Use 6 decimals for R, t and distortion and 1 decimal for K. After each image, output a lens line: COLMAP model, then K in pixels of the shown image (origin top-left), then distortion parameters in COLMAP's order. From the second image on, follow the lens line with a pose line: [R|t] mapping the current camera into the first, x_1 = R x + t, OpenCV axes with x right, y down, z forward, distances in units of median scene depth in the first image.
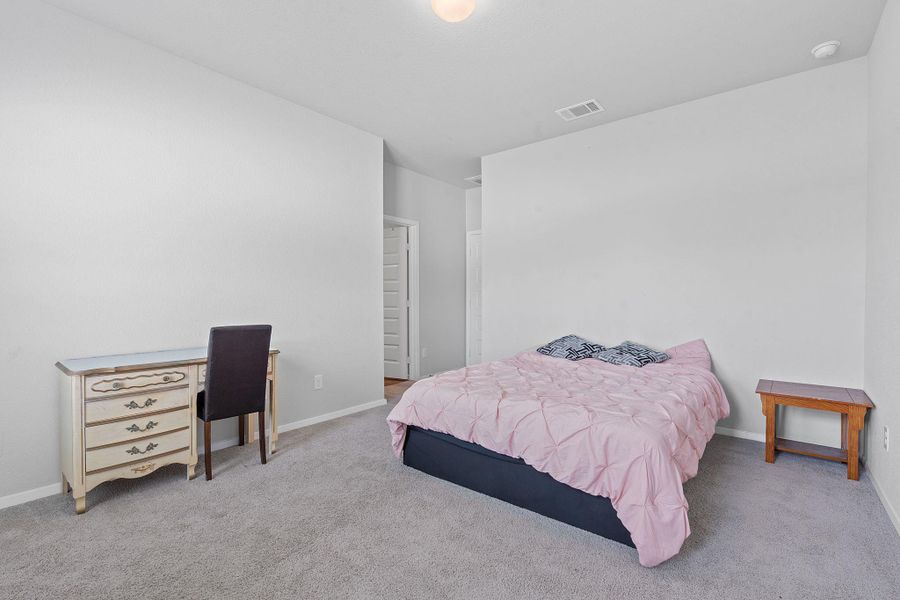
lens RADIAL K [[394.1, 0, 448.3], [0, 394.1, 299.2], [0, 0, 1]] dist [-0.012867, 0.000642]
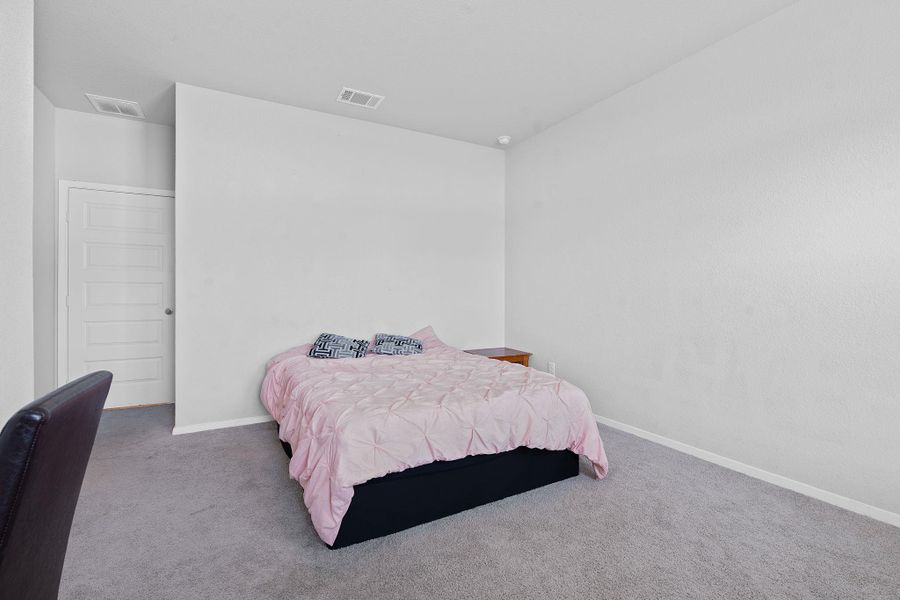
lens RADIAL K [[394.1, 0, 448.3], [0, 394.1, 299.2], [0, 0, 1]] dist [-0.012867, 0.000642]
pose [[0.386129, -0.008964, 0.922401, -0.650487], [0.002430, 0.999959, 0.008700, 0.003378], [-0.922442, -0.001118, 0.386135, 0.598463]]
